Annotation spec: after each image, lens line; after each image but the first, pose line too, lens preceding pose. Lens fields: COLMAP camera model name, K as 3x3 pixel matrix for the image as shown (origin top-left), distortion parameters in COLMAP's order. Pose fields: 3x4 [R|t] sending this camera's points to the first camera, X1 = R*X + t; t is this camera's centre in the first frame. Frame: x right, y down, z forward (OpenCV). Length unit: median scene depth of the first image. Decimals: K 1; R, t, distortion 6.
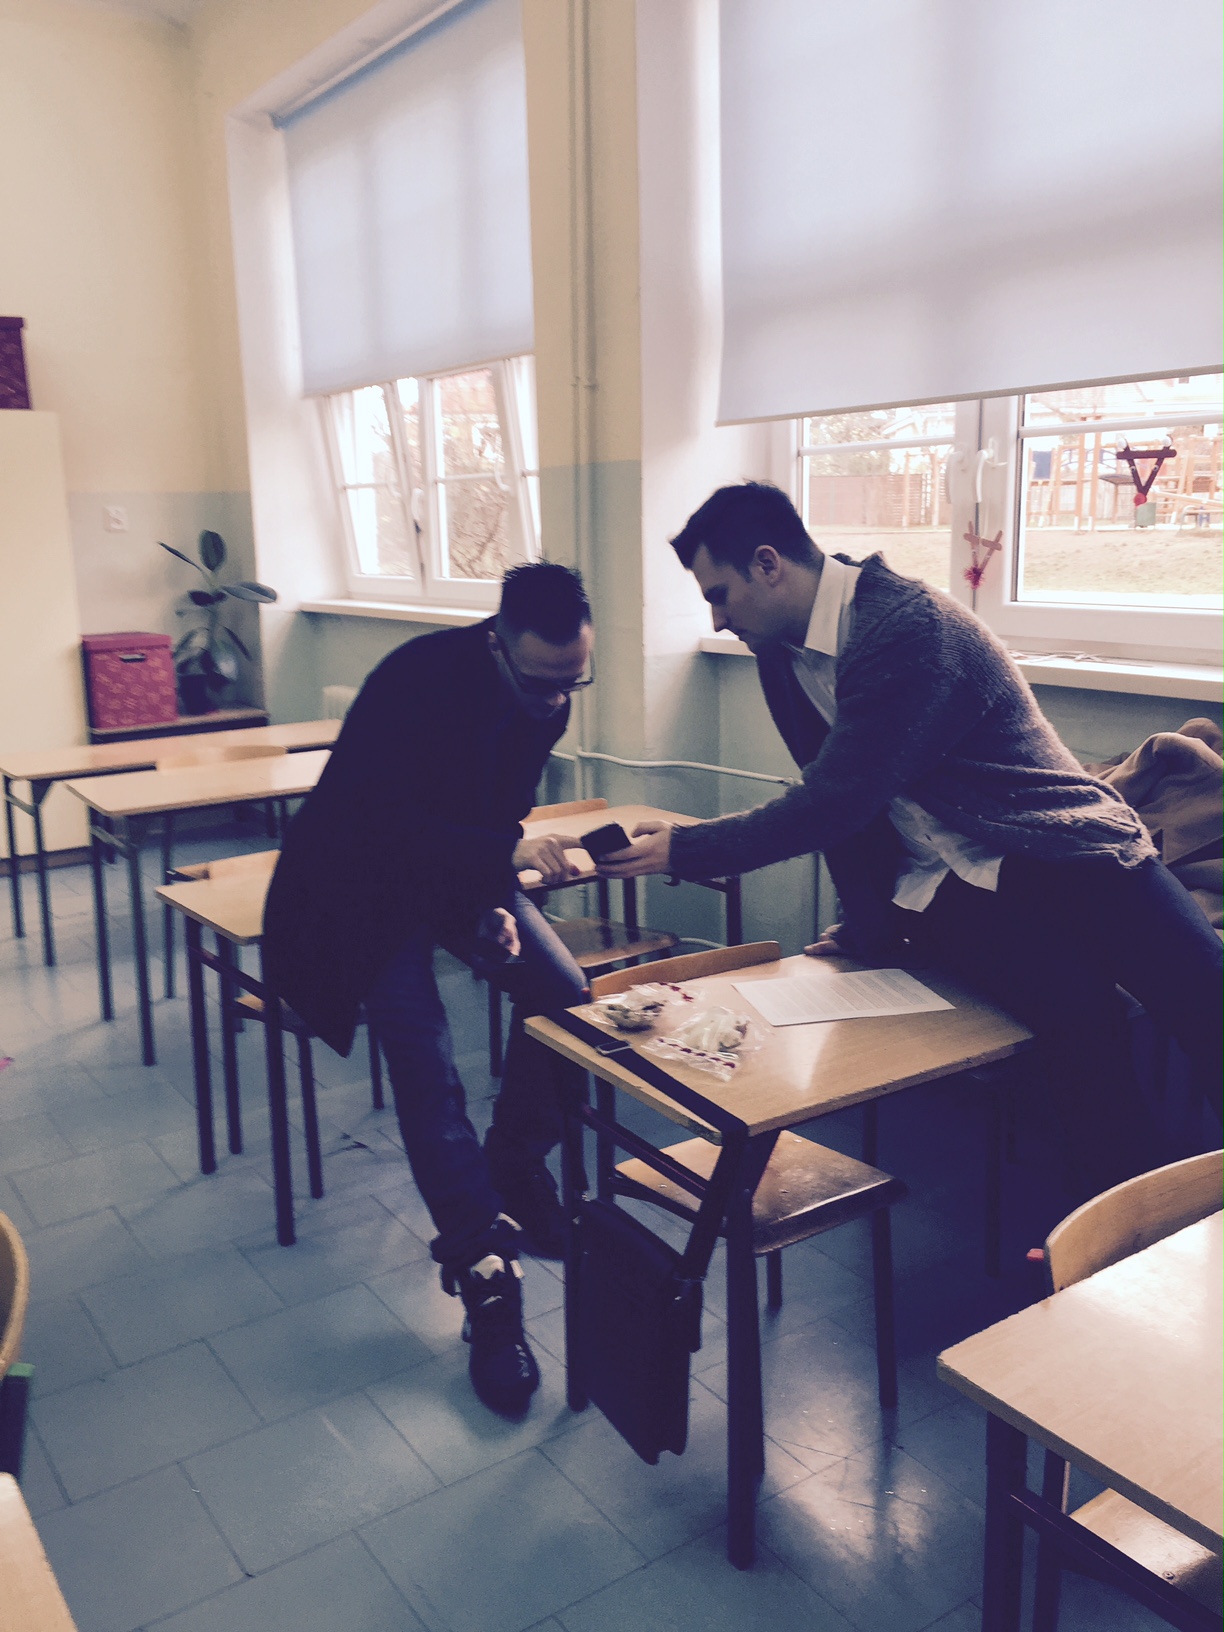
lens RADIAL K [[1421.0, 0, 610.5], [0, 1421.0, 812.5], [0, 0, 1]] dist [0.090524, -0.105186]
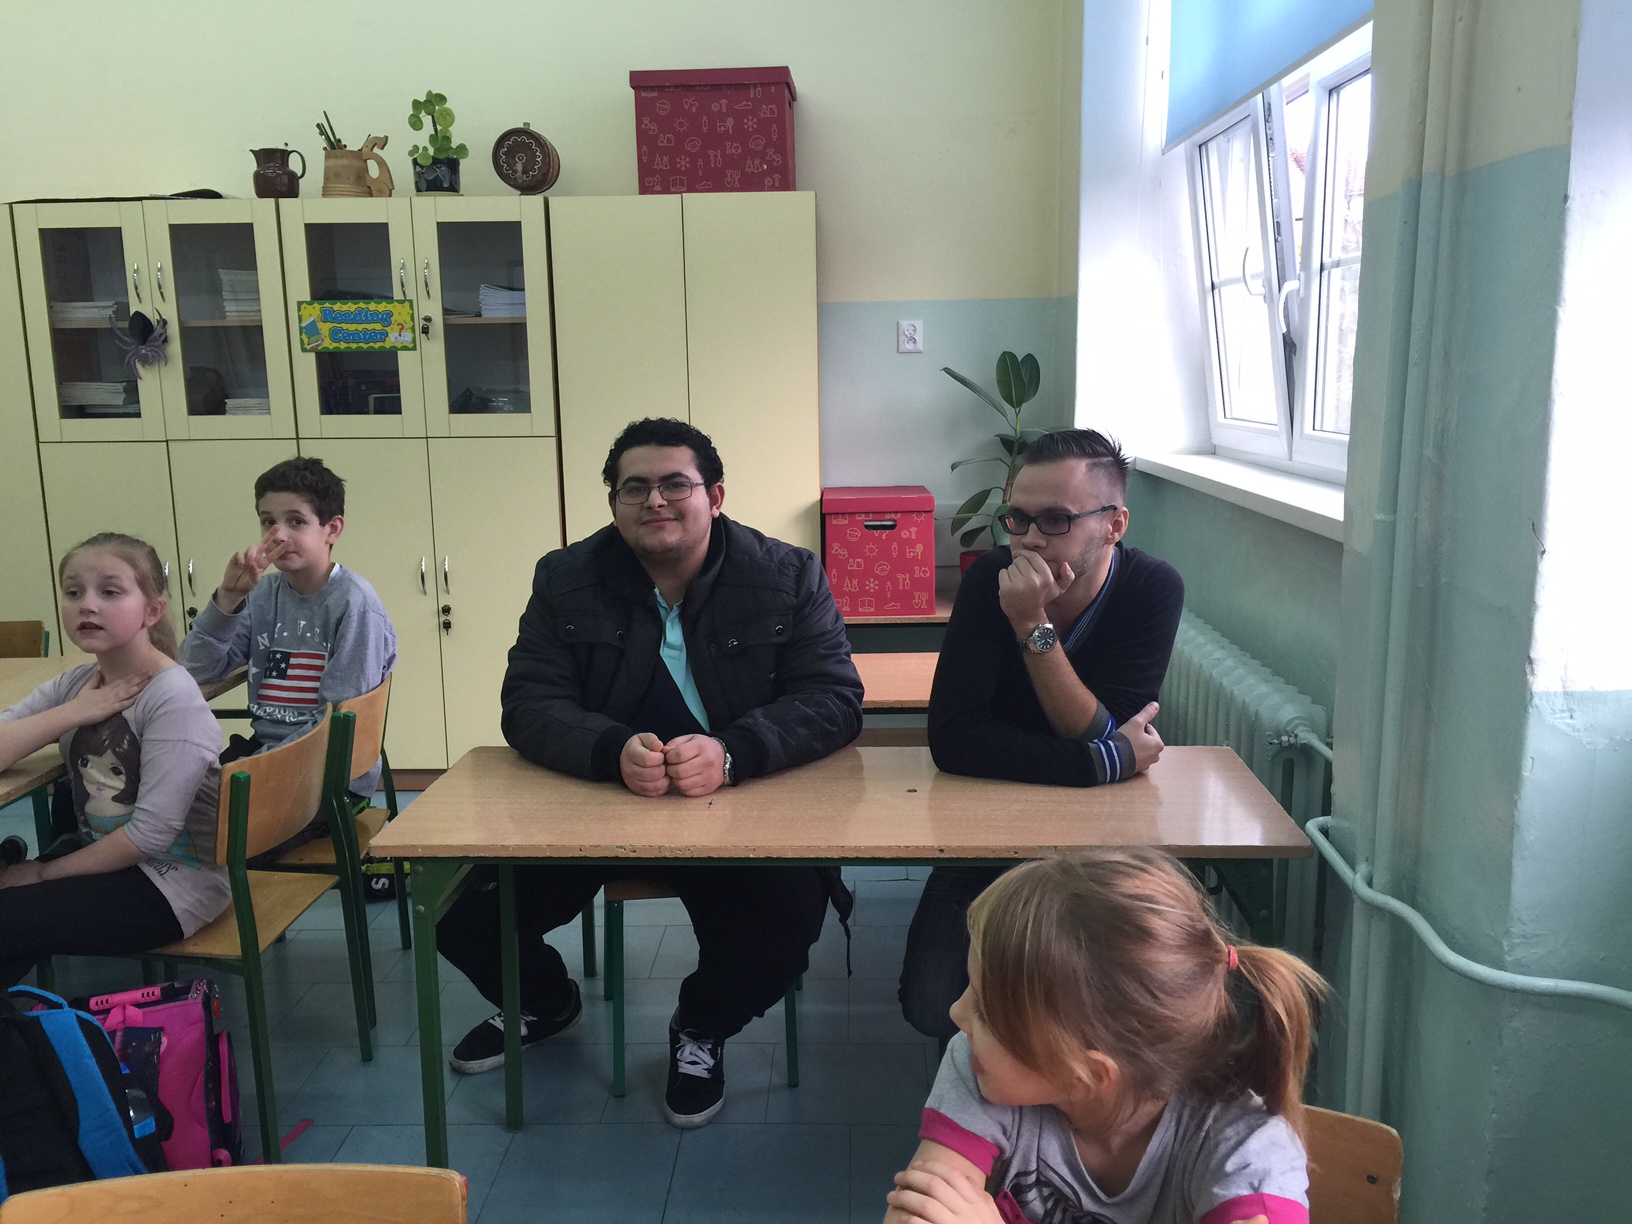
lens RADIAL K [[1421.0, 0, 809.3], [0, 1421.0, 614.9], [0, 0, 1]] dist [0.090524, -0.105186]
pose [[0.820920, 0.110705, -0.560210, 0.049149], [-0.118562, 0.992693, 0.022431, -0.073439], [0.558600, 0.048005, 0.828047, 0.377408]]
